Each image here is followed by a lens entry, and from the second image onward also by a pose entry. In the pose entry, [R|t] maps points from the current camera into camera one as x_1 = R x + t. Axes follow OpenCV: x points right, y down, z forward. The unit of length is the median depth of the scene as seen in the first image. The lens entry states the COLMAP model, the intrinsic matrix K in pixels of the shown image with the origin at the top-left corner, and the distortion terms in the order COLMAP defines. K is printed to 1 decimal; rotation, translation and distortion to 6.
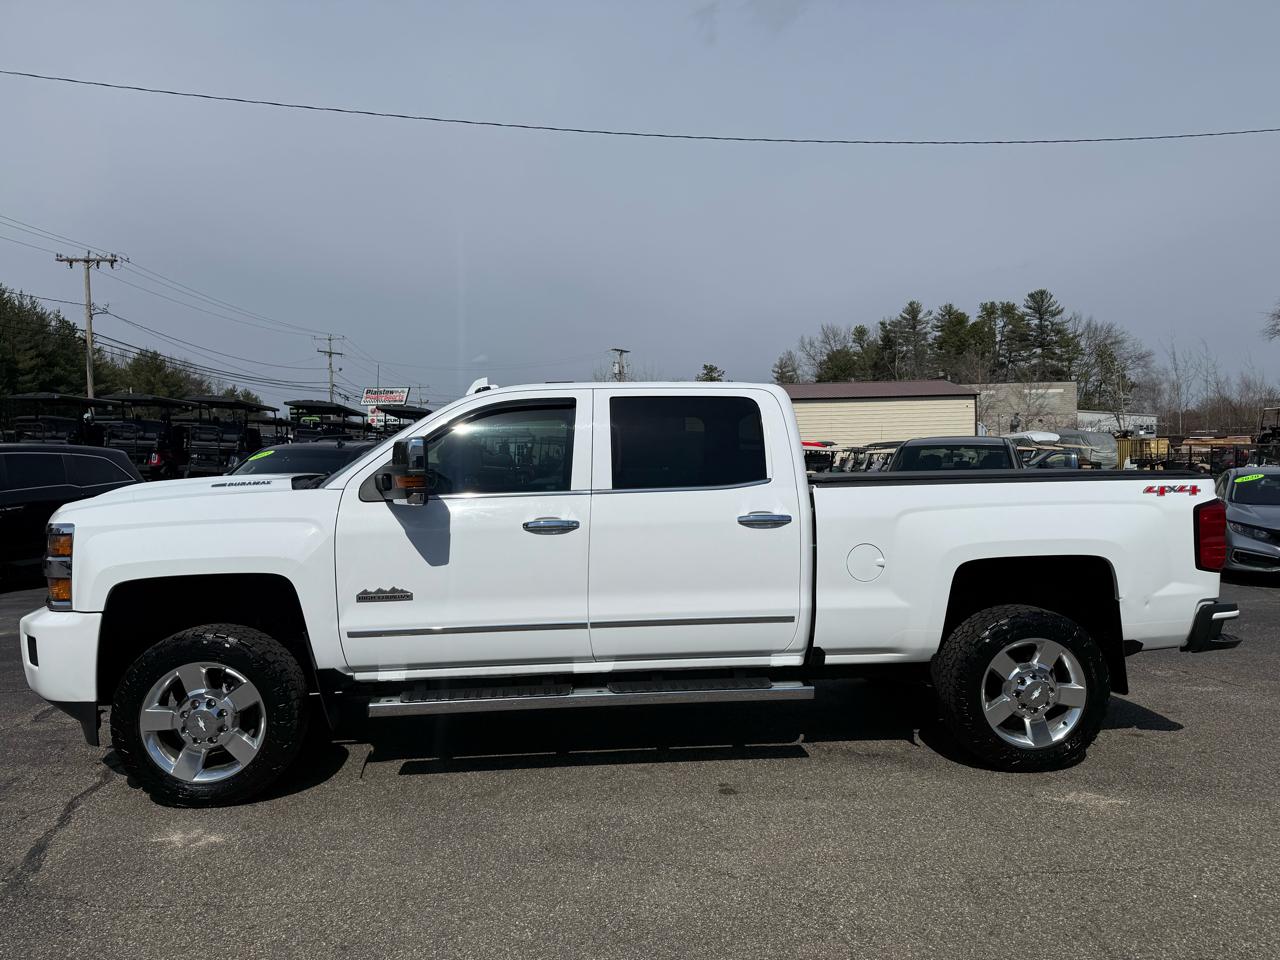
lens RADIAL K [[900.6, 0, 636.9], [0, 900.6, 484.0], [0, 0, 1]] dist [0.053773, -0.070725]
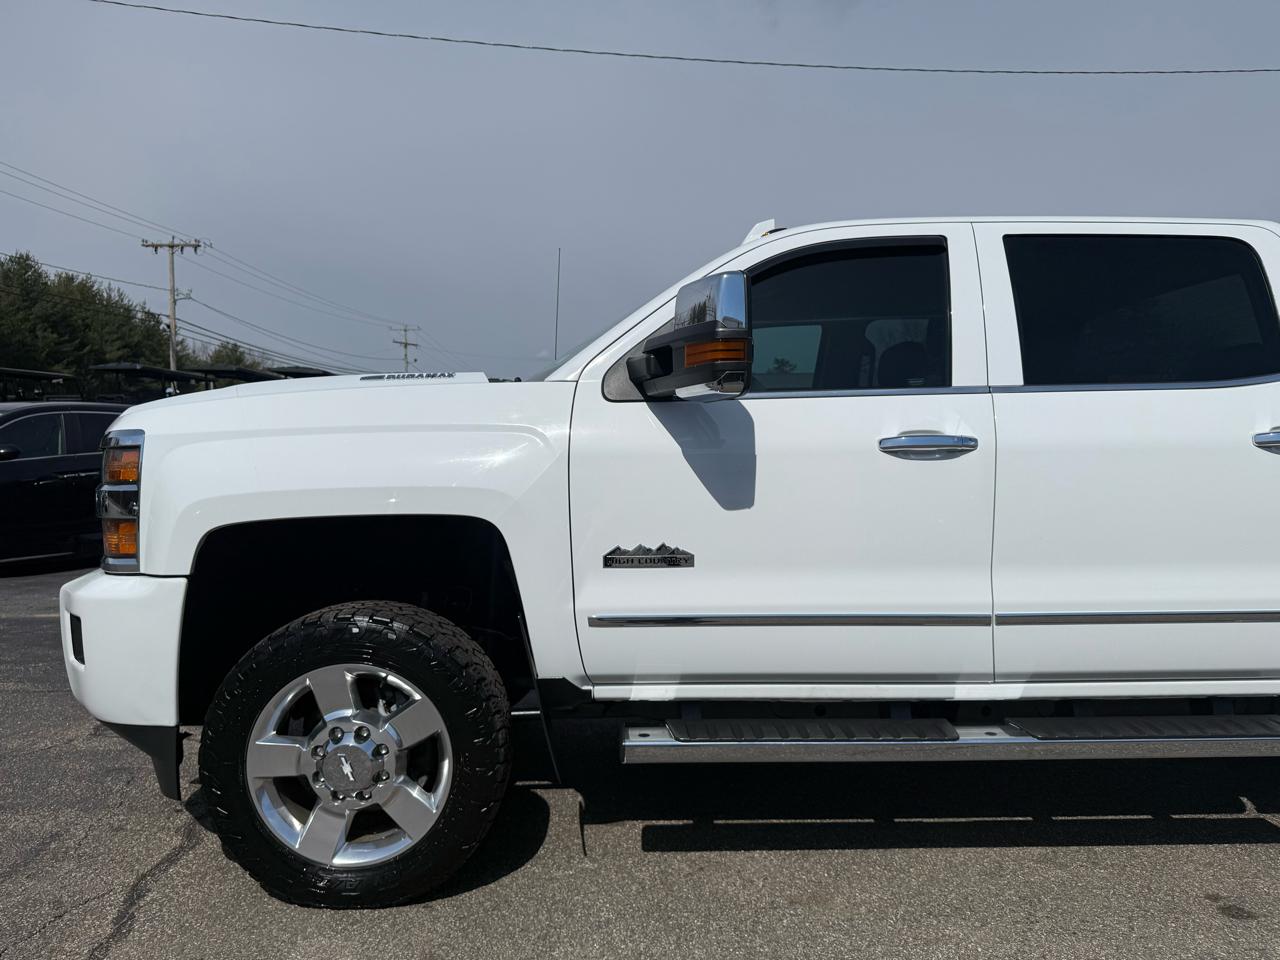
lens RADIAL K [[900.9, 0, 640.0], [0, 900.9, 480.0], [0, 0, 1]] dist [0.086582, -0.145370]
pose [[0.997671, 0.009872, -0.067486, -0.240668], [-0.009906, 0.999951, -0.000177, 0.071320], [0.067481, 0.000845, 0.997720, 0.404494]]
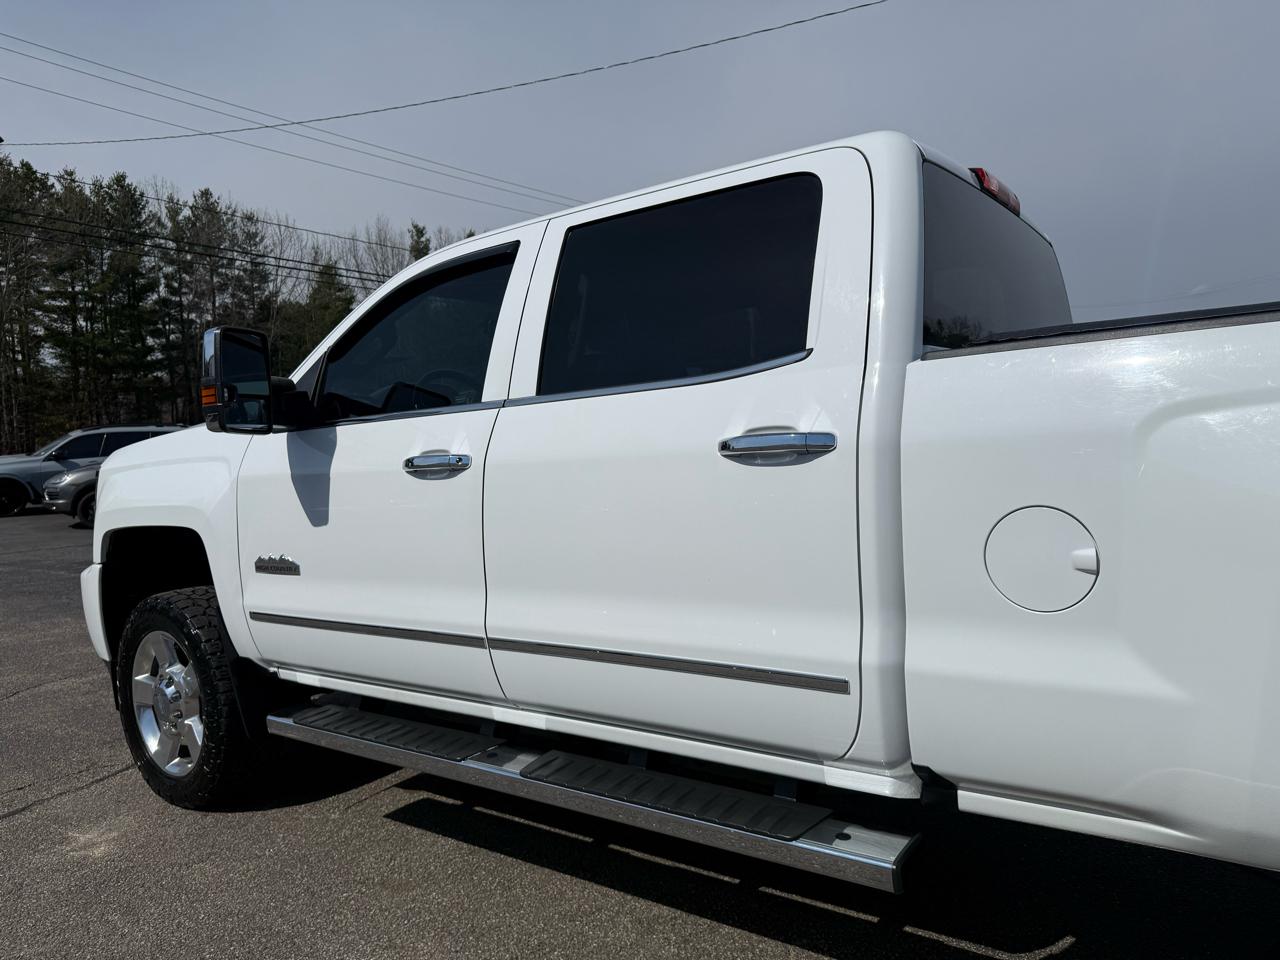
lens RADIAL K [[946.5, 0, 579.4], [0, 946.5, 478.1], [0, 0, 1]] dist [0.005917, 0.006849]
pose [[0.715282, -0.004406, -0.698822, 0.396623], [0.019399, 0.999720, 0.013553, 0.048693], [0.698567, -0.023251, 0.715167, 0.627831]]
